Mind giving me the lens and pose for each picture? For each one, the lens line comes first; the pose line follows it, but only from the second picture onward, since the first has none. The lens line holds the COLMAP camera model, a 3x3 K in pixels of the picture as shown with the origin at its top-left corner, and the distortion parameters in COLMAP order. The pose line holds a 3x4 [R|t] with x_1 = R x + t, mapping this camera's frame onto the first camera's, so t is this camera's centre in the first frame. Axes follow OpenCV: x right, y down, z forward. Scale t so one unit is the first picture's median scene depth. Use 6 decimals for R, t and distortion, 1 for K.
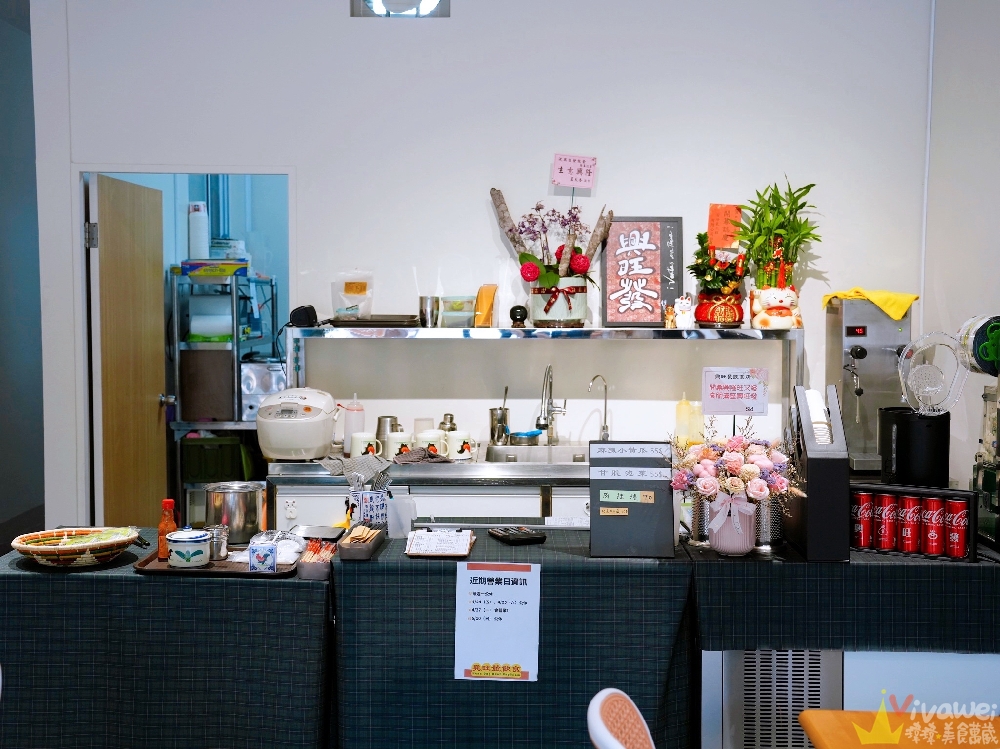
lens RADIAL K [[1277.7, 0, 493.9], [0, 1277.7, 379.3], [0, 0, 1]] dist [0.114389, 0.000000]
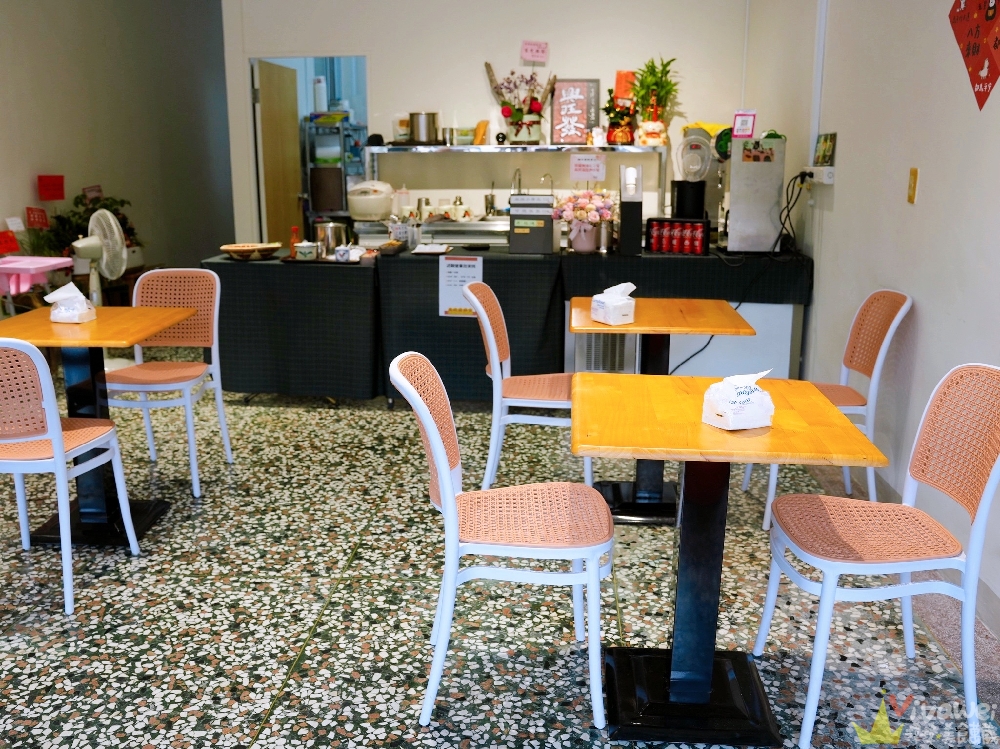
lens RADIAL K [[916.3, 0, 499.3], [0, 916.3, 369.8], [0, 0, 1]] dist [-0.064345, 0.000000]
pose [[0.998462, 0.007179, -0.054977, 0.086109], [0.002118, 0.985918, 0.167219, 0.050046], [0.055404, -0.167078, 0.984386, -0.242888]]
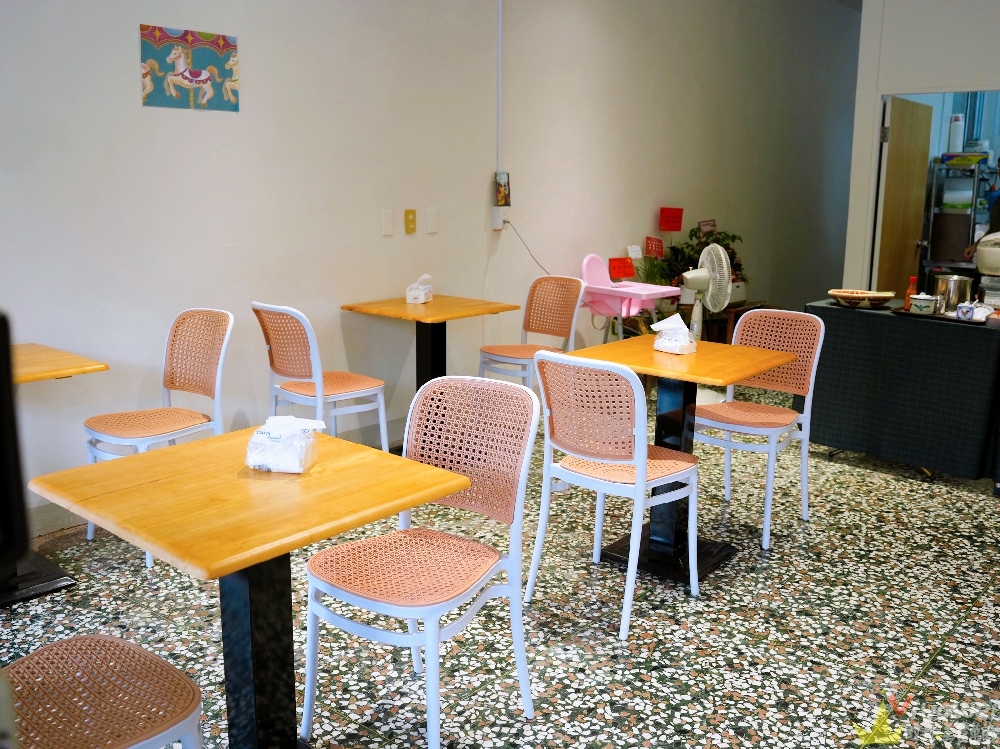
lens RADIAL K [[916.3, 0, 495.8], [0, 916.3, 363.6], [0, 0, 1]] dist [-0.064345, 0.000000]
pose [[0.767072, 0.128565, -0.628547, 0.066471], [-0.054175, 0.989196, 0.136219, 0.048278], [0.639269, -0.070438, 0.765750, -0.211078]]
